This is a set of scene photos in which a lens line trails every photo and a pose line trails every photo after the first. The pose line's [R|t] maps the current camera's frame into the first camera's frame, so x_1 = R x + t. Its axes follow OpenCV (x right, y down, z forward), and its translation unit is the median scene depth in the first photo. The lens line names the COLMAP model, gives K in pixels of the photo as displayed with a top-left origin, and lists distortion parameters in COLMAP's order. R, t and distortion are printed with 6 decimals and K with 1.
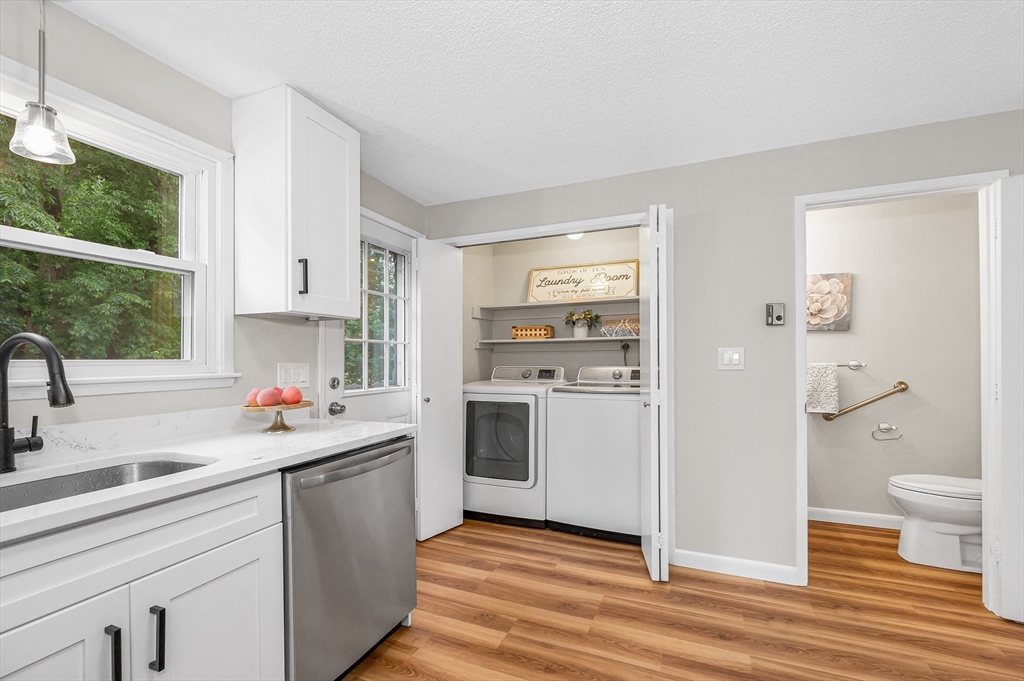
lens RADIAL K [[425.5, 0, 511.3], [0, 425.5, 358.7], [0, 0, 1]] dist [-0.000657, -0.000176]
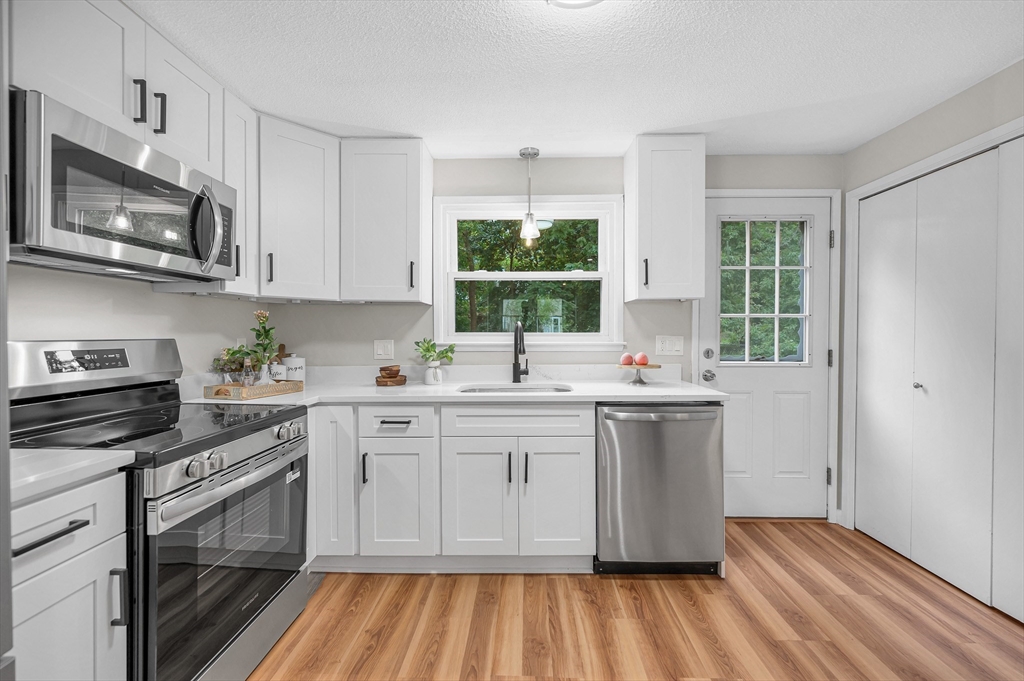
lens RADIAL K [[432.7, 0, 512.0], [0, 432.7, 340.5], [0, 0, 1]] dist [0.000657, 0.000204]
pose [[0.343451, 0.020189, -0.938954, 0.295403], [0.000560, 0.999764, 0.021701, -0.002445], [0.939170, -0.007979, 0.343359, 0.056471]]
